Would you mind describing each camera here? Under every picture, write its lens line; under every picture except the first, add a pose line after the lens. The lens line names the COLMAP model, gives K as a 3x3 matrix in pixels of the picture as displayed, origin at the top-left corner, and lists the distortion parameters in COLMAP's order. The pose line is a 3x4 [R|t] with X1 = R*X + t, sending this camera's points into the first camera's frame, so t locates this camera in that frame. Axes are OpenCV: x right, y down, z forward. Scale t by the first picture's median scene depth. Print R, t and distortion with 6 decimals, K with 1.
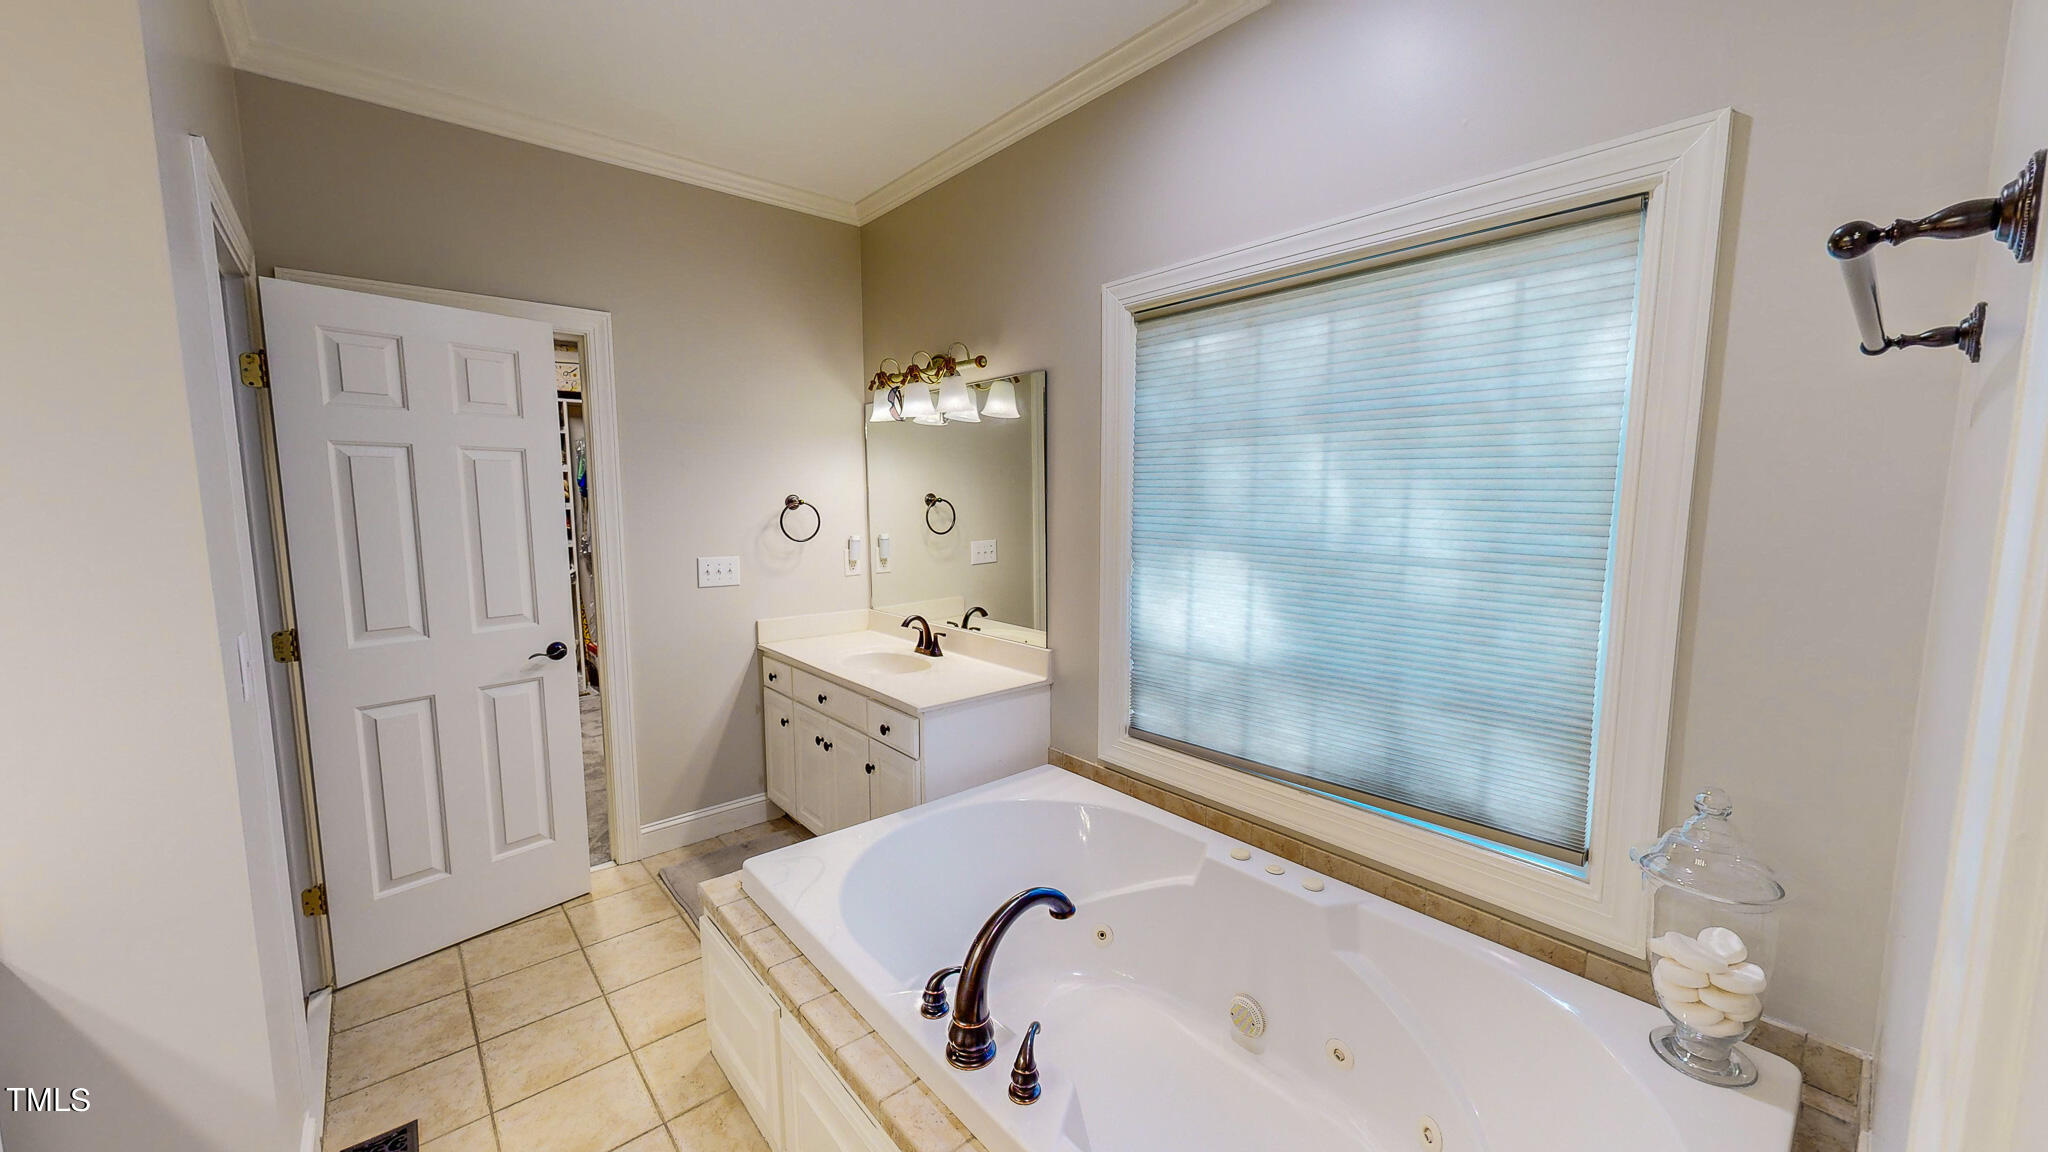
lens RADIAL K [[751.6, 0, 1024.3], [0, 751.6, 578.8], [0, 0, 1]] dist [0.000584, -0.000005]
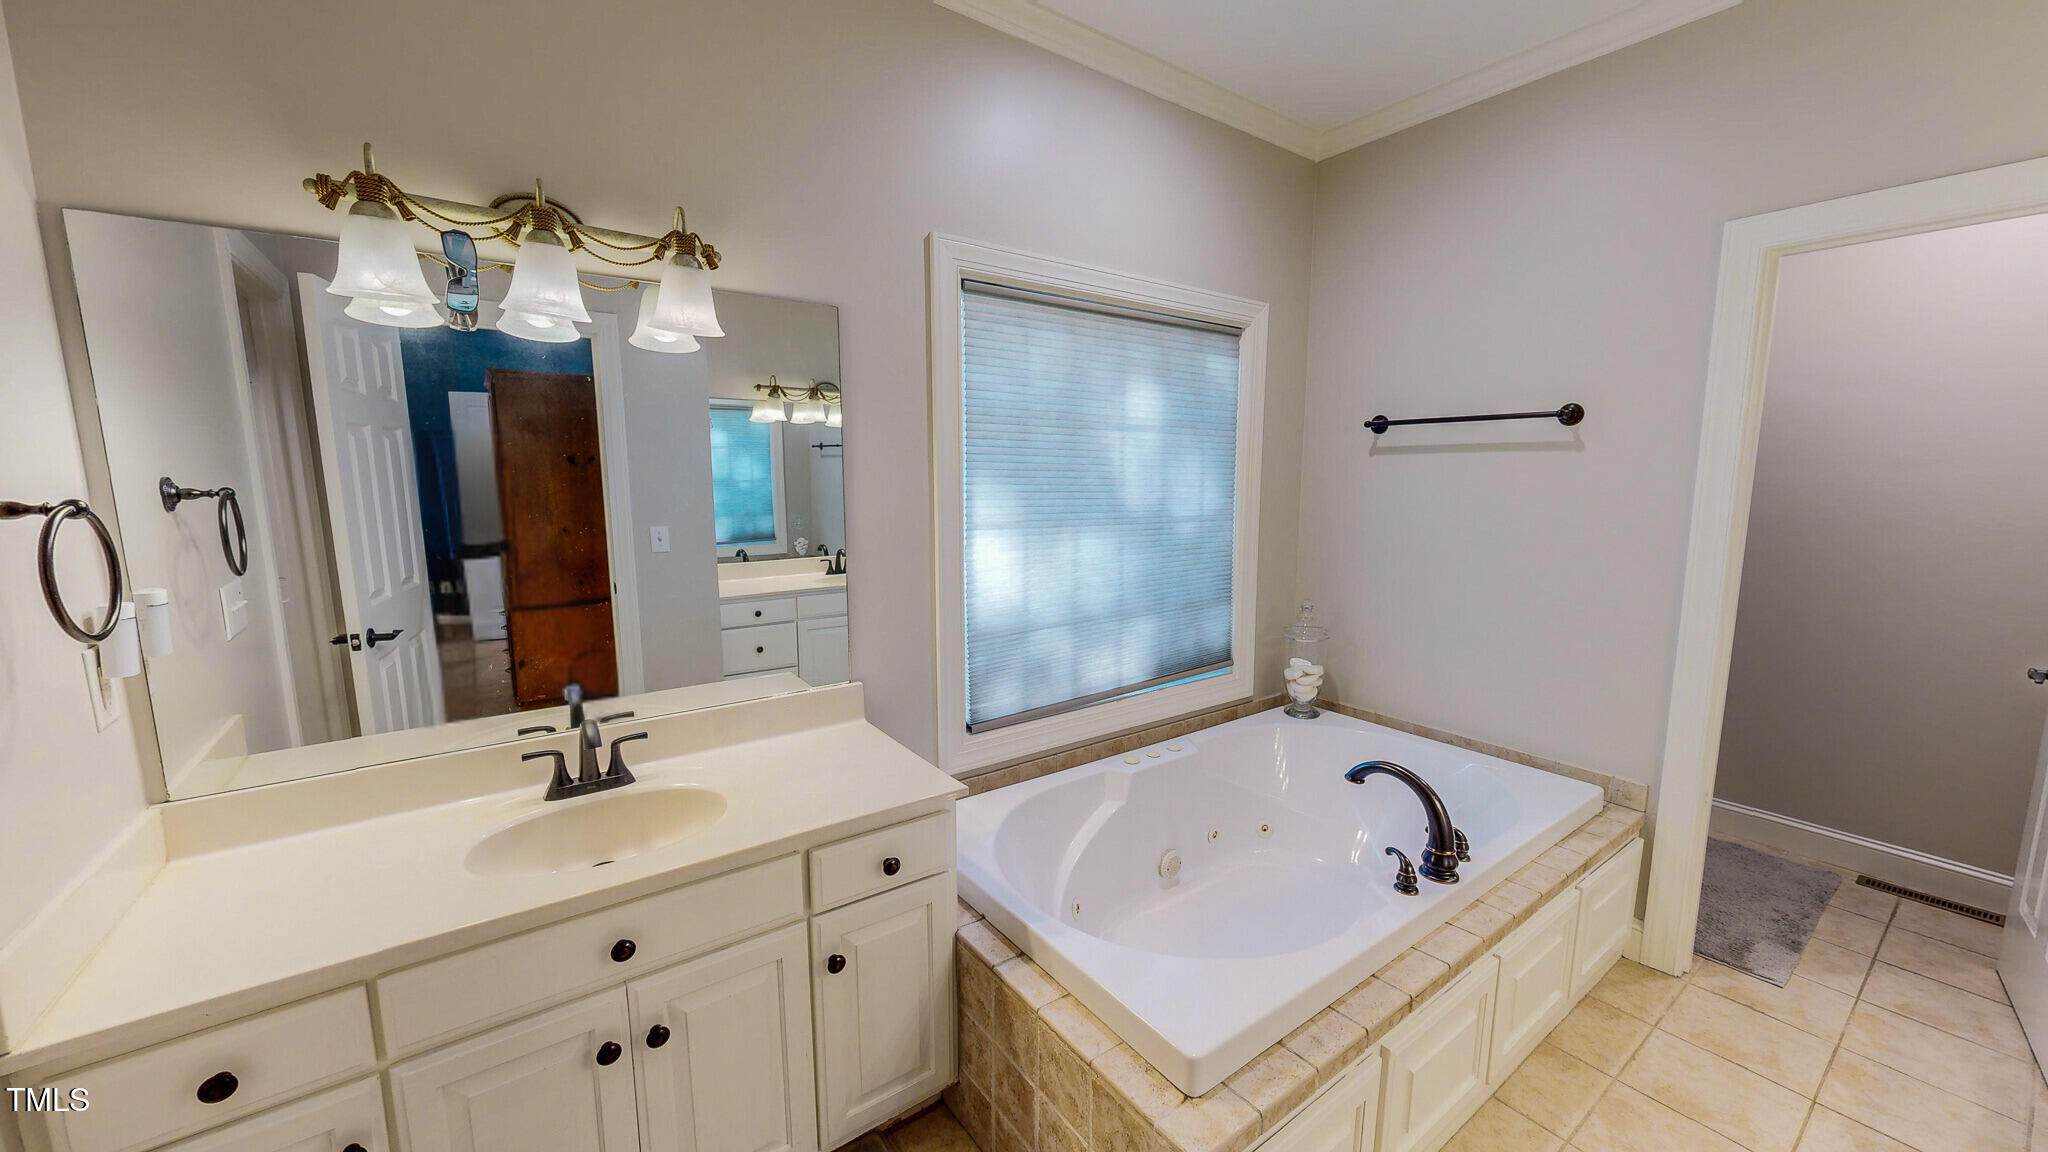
lens RADIAL K [[751.6, 0, 1024.3], [0, 751.6, 578.8], [0, 0, 1]] dist [0.000584, -0.000005]
pose [[0.085980, -0.135787, 0.987000, -1.112036], [0.114408, 0.985461, 0.125609, -0.137590], [-0.989706, 0.102121, 0.100265, 1.205597]]
